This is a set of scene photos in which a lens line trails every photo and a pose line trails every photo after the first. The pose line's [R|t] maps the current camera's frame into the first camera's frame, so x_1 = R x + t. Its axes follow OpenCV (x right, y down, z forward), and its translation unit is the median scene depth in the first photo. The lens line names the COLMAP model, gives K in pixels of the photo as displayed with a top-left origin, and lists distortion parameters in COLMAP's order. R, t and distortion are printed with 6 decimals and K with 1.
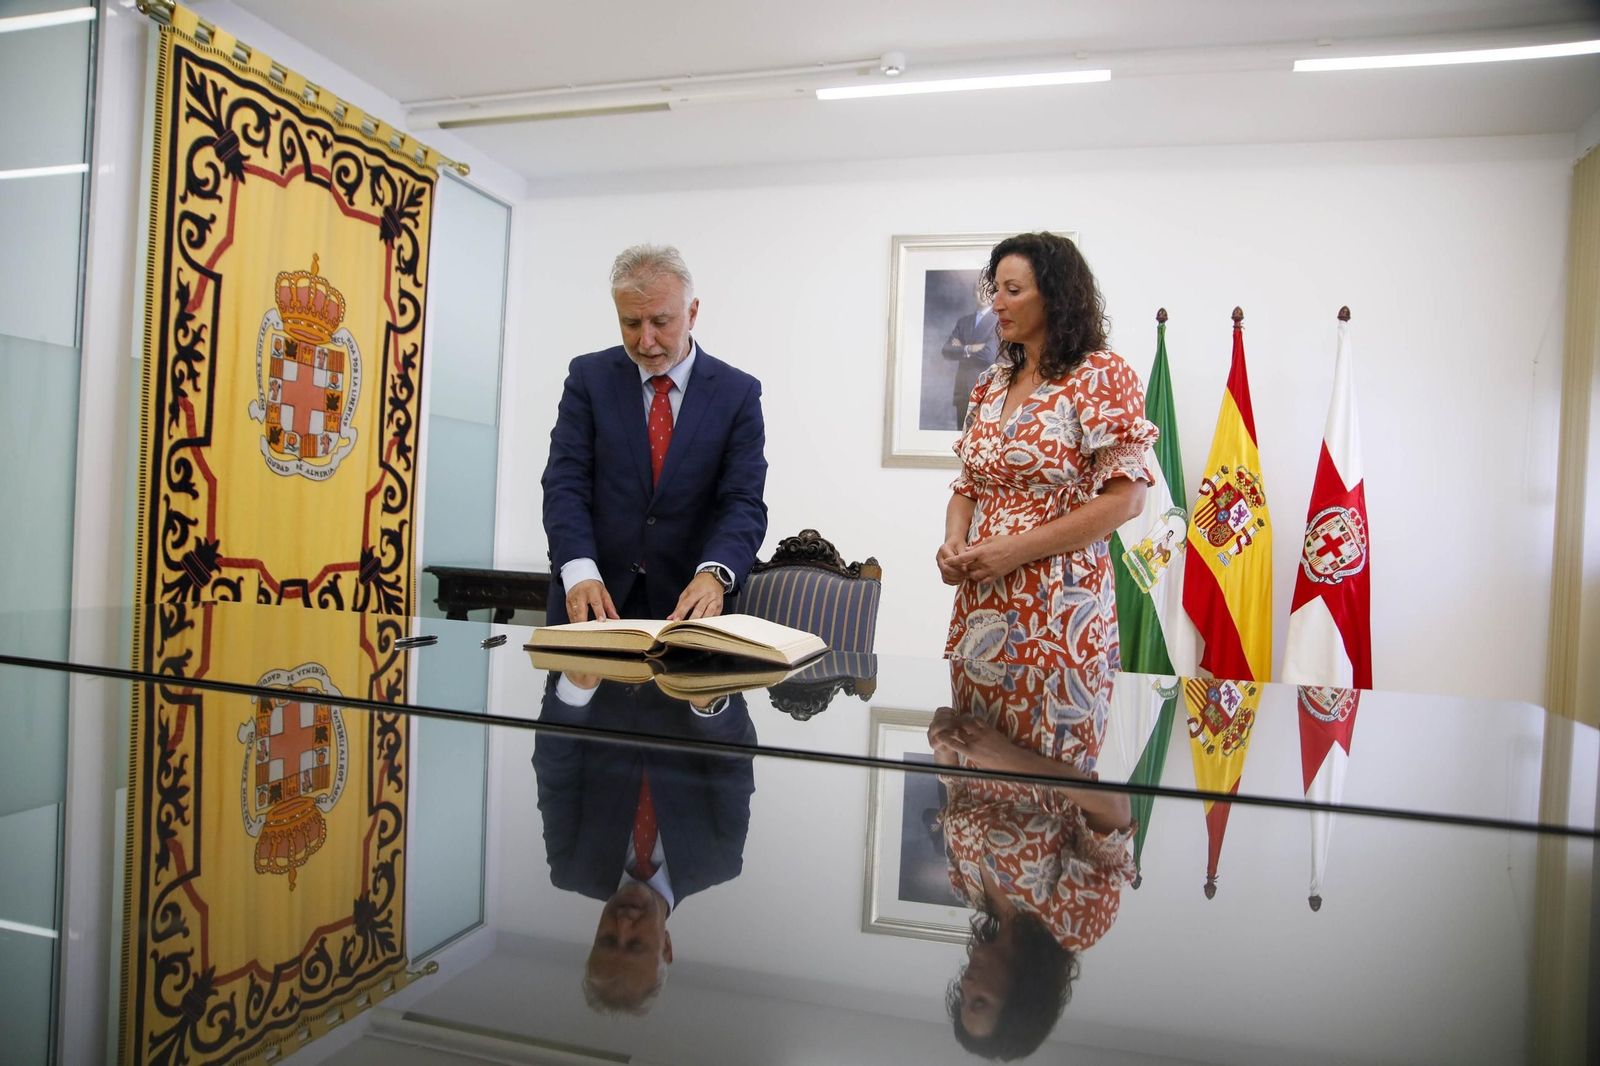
lens RADIAL K [[1110.7, 0, 791.7], [0, 1110.7, 538.0], [0, 0, 1]] dist [-0.126675, 0.092532]
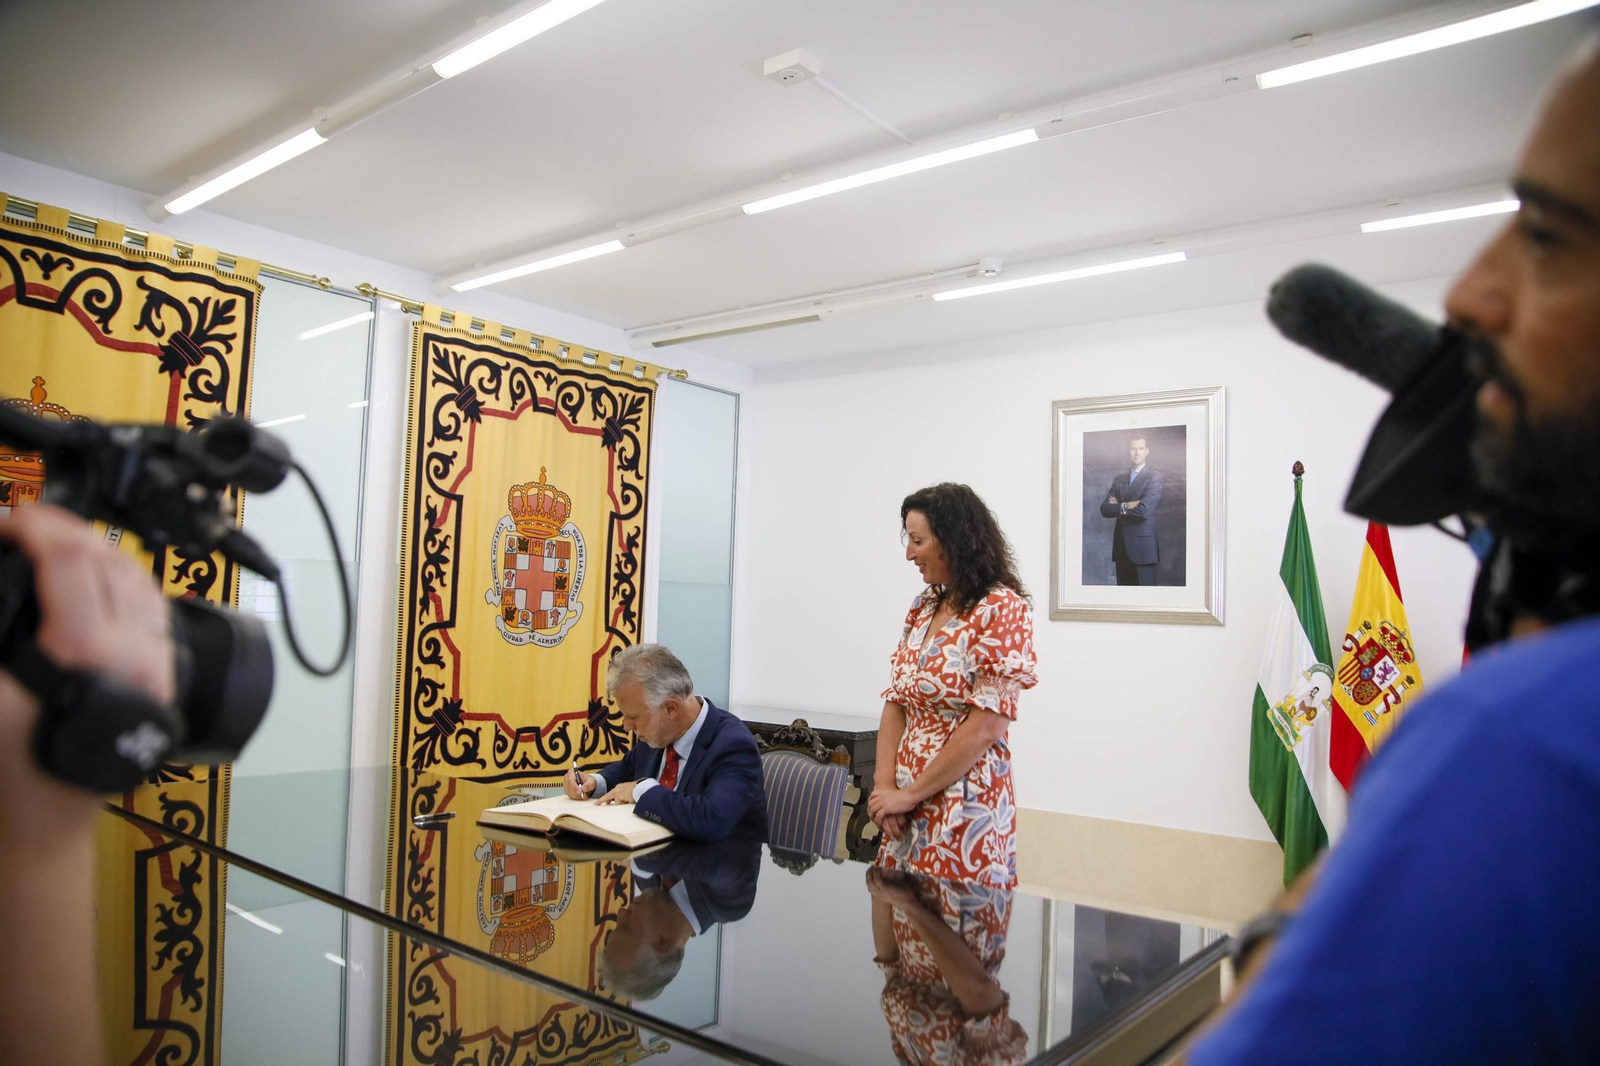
lens RADIAL K [[1110.1, 0, 786.6], [0, 1110.1, 532.2], [0, 0, 1]] dist [-0.125908, 0.087939]
pose [[0.932587, -0.042328, -0.358455, 0.277044], [0.009151, 0.995553, -0.093753, -0.063054], [0.360830, 0.084153, 0.928827, -0.083933]]
